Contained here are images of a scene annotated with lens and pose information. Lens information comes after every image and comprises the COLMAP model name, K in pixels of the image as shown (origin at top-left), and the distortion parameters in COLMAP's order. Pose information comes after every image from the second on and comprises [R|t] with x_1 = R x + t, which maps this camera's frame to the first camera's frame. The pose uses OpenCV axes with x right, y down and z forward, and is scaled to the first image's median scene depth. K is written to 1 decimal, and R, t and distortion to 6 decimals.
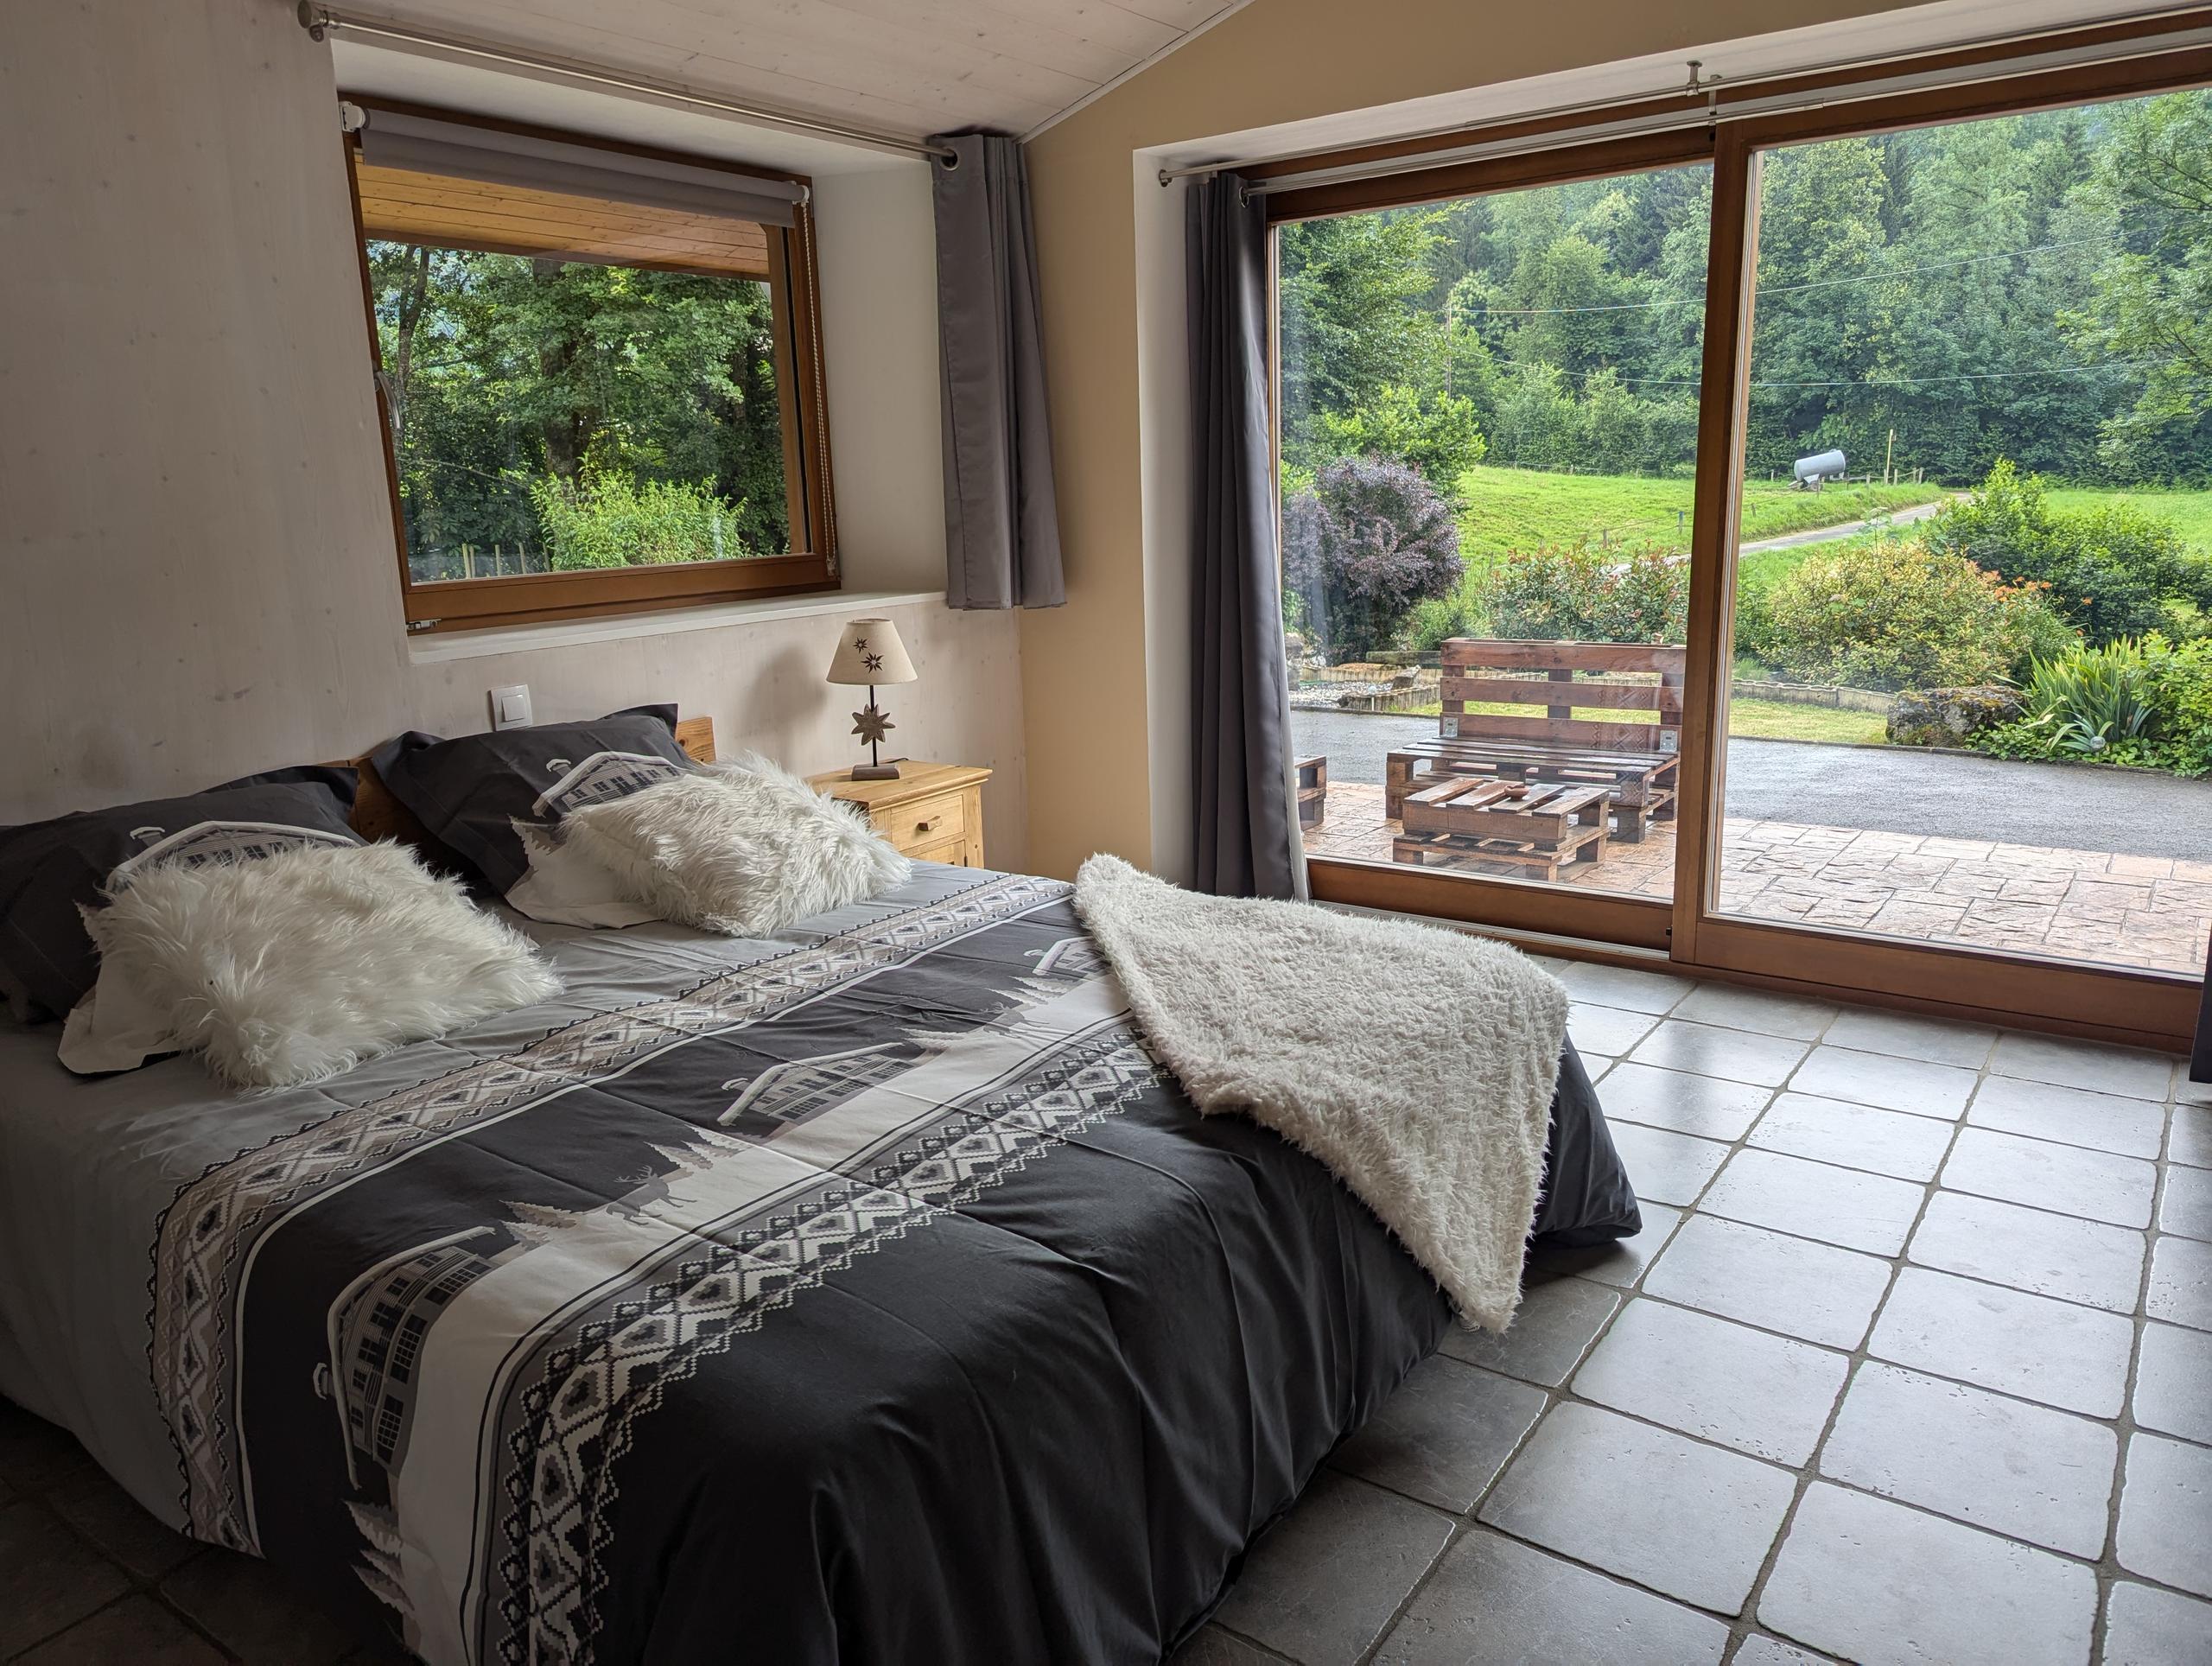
lens RADIAL K [[1545.2, 0, 1104.1], [0, 1545.2, 830.8], [0, 0, 1]] dist [0.052861, -0.032442]
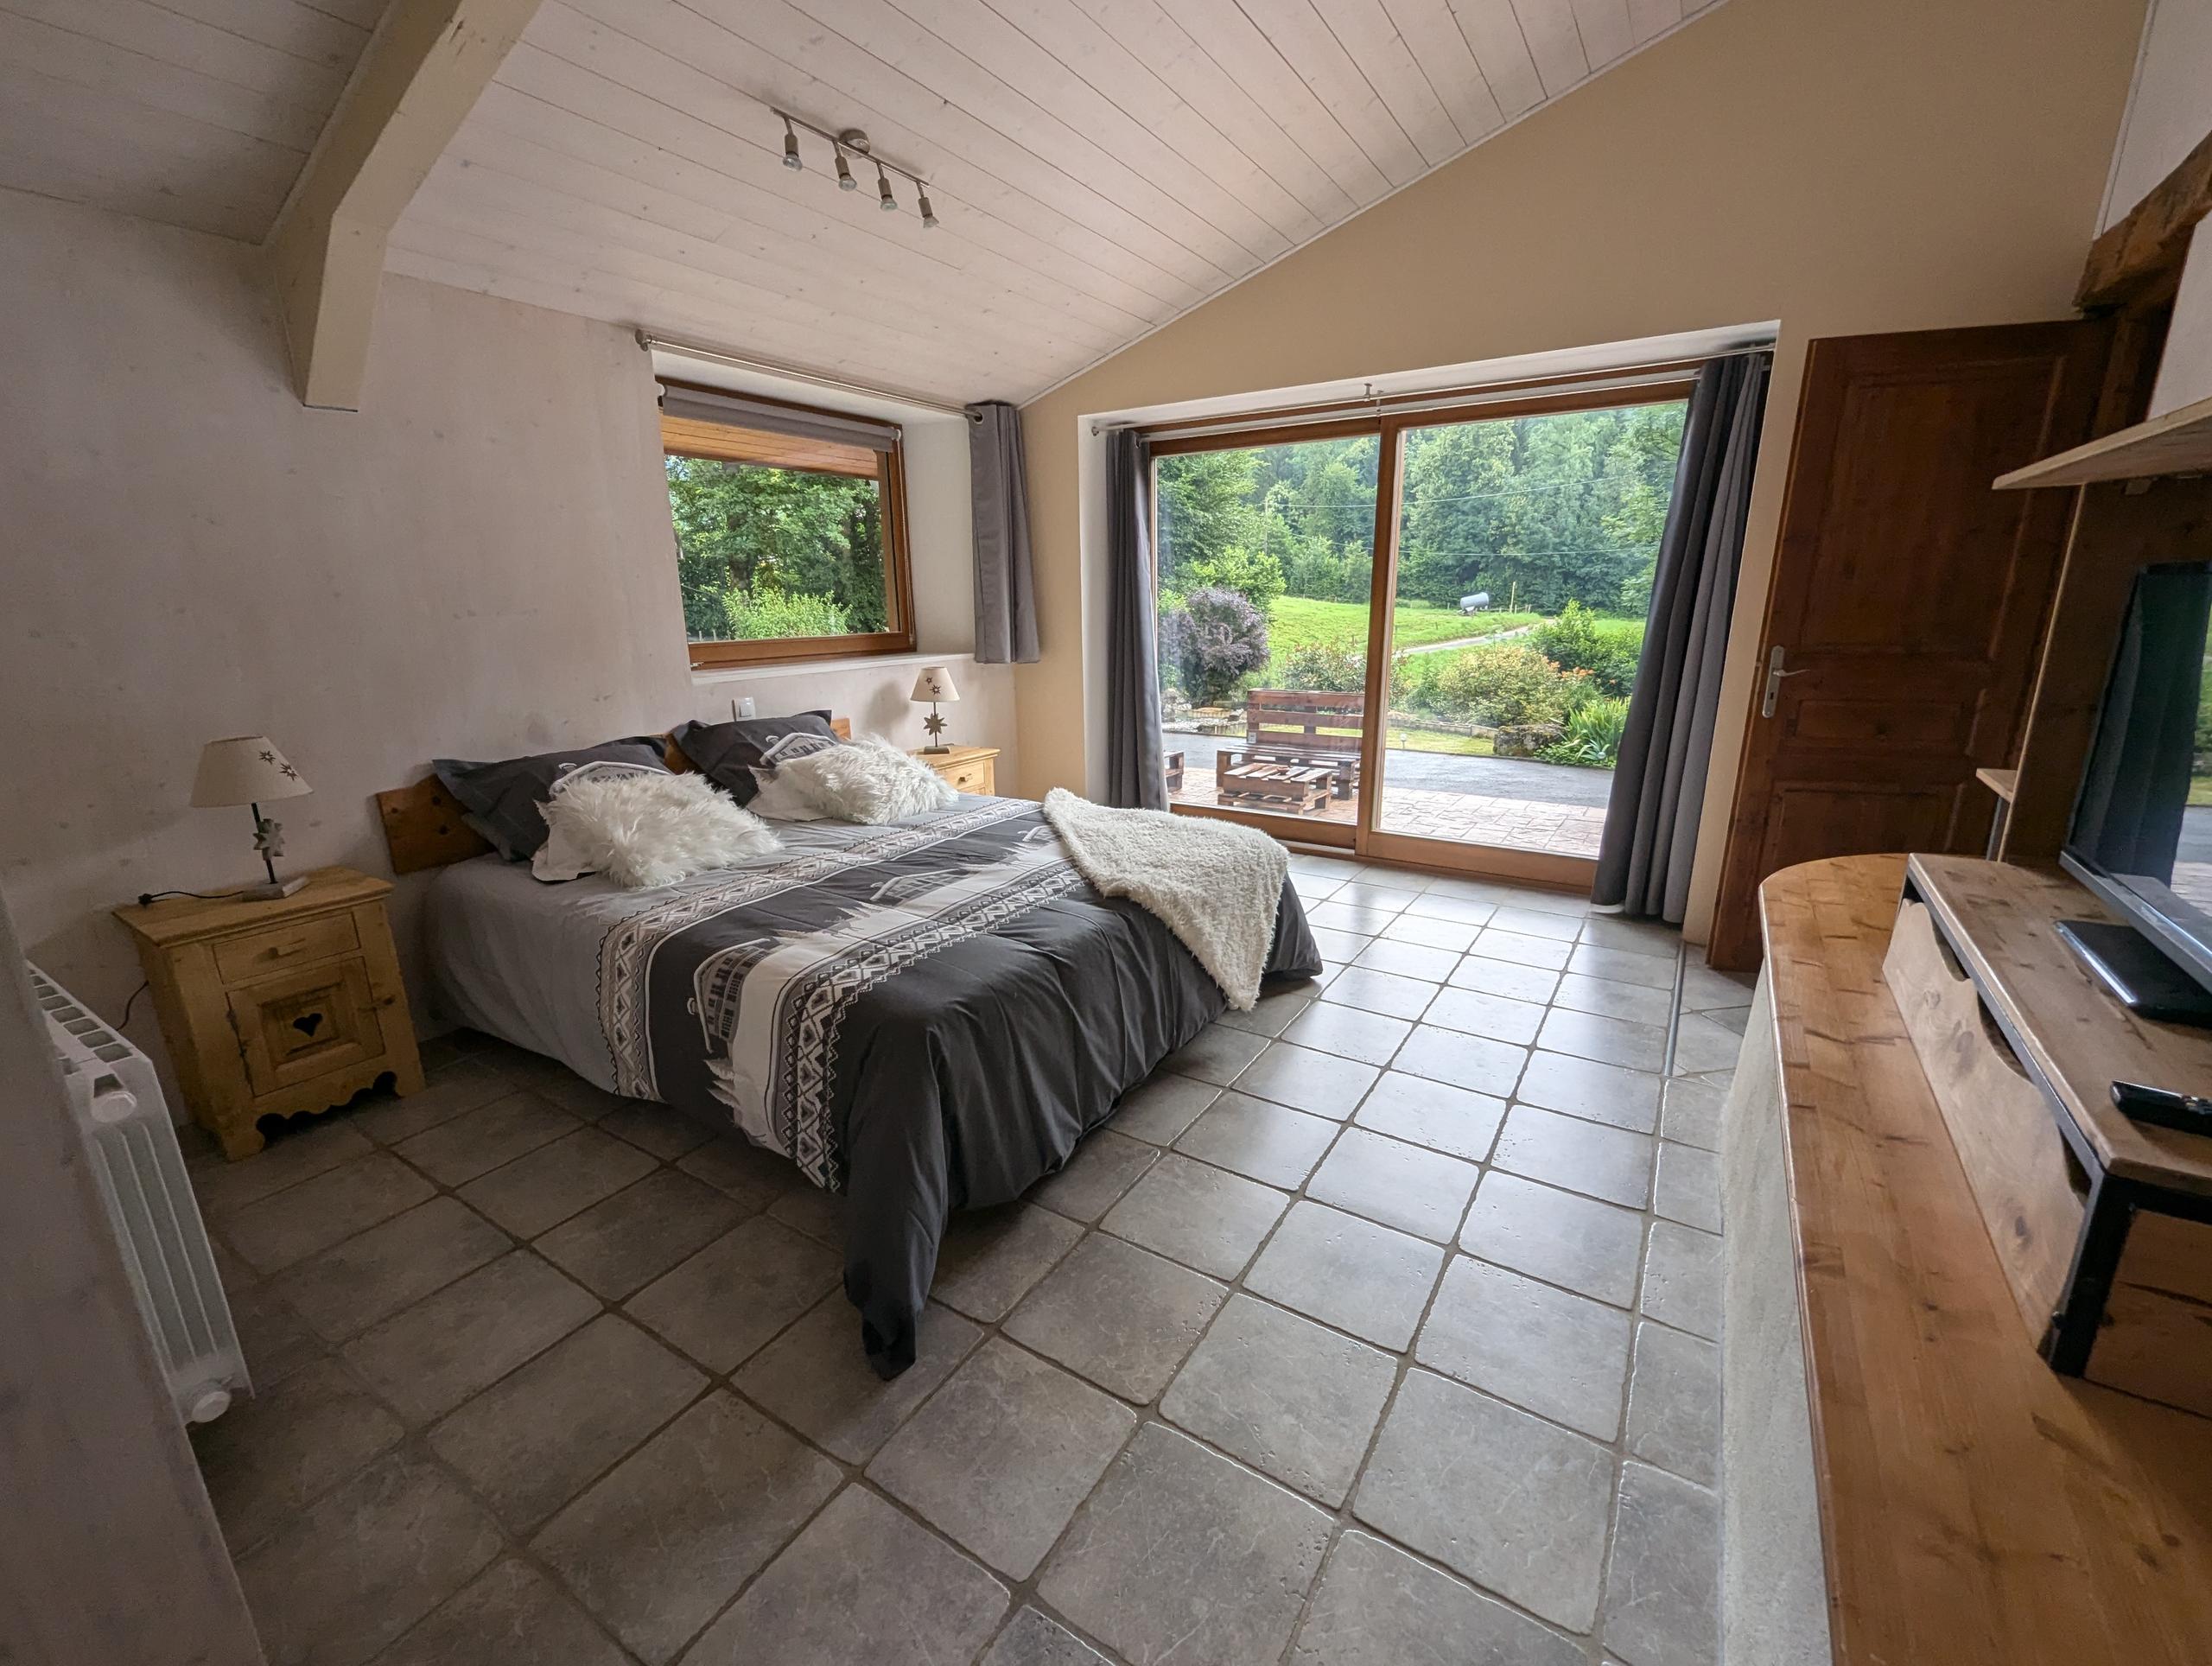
lens RADIAL K [[912.1, 0, 1112.7], [0, 912.1, 847.4], [0, 0, 1]] dist [-0.000001, 0.000529]
pose [[0.998411, 0.006392, 0.055993, 0.003060], [-0.008771, 0.999064, 0.042347, 0.038964], [-0.055670, -0.042770, 0.997533, -0.138953]]
